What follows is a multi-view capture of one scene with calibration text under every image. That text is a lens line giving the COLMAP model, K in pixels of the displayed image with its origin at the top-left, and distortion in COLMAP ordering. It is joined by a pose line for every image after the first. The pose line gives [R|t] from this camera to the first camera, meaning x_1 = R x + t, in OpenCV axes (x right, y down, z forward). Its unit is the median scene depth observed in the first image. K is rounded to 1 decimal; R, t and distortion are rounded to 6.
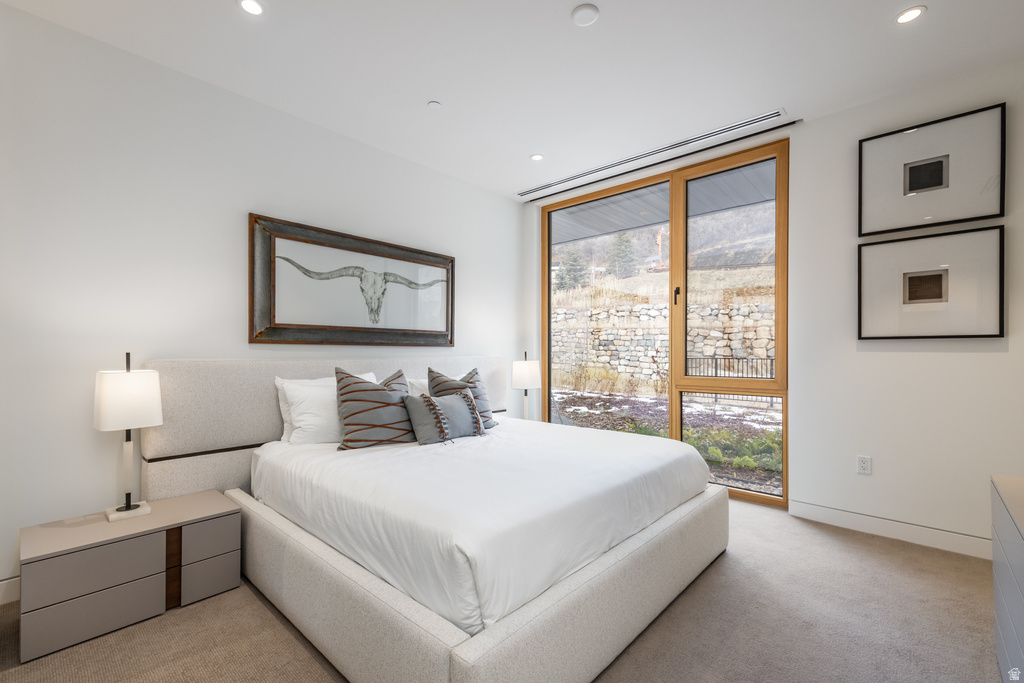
lens RADIAL K [[441.0, 0, 433.5], [0, 441.0, 353.0], [0, 0, 1]] dist [-0.000904, -0.000087]
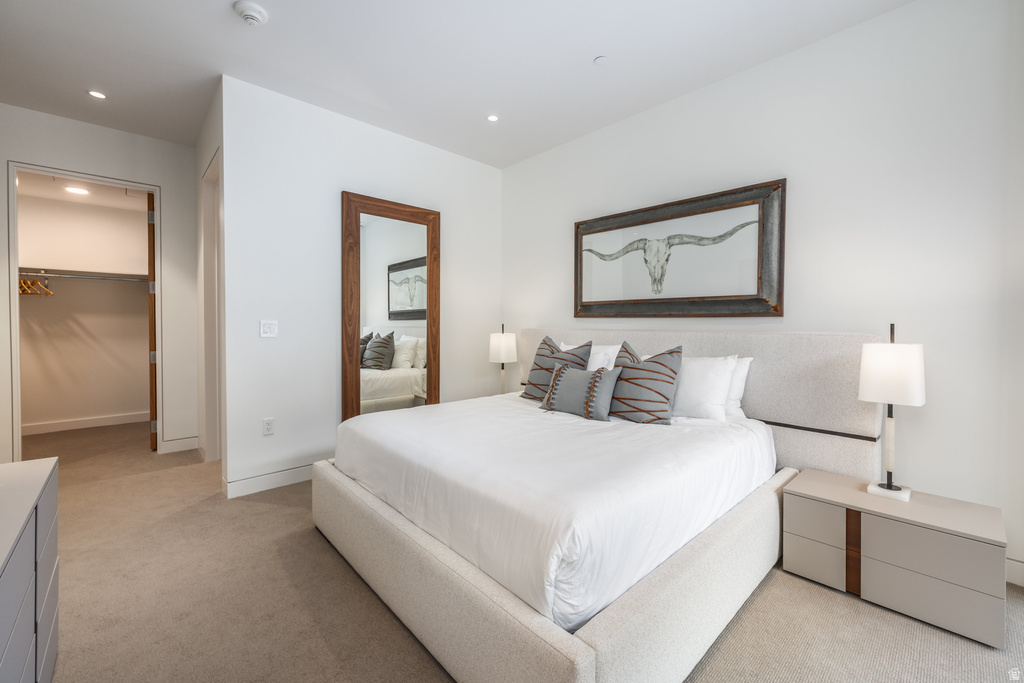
lens RADIAL K [[415.1, 0, 511.8], [0, 415.1, 326.4], [0, 0, 1]] dist [0.001968, 0.000119]
pose [[0.003719, 0.008707, -0.999955, 0.749547], [-0.002932, 0.999958, 0.008696, -0.004168], [0.999989, 0.002899, 0.003744, 0.680108]]
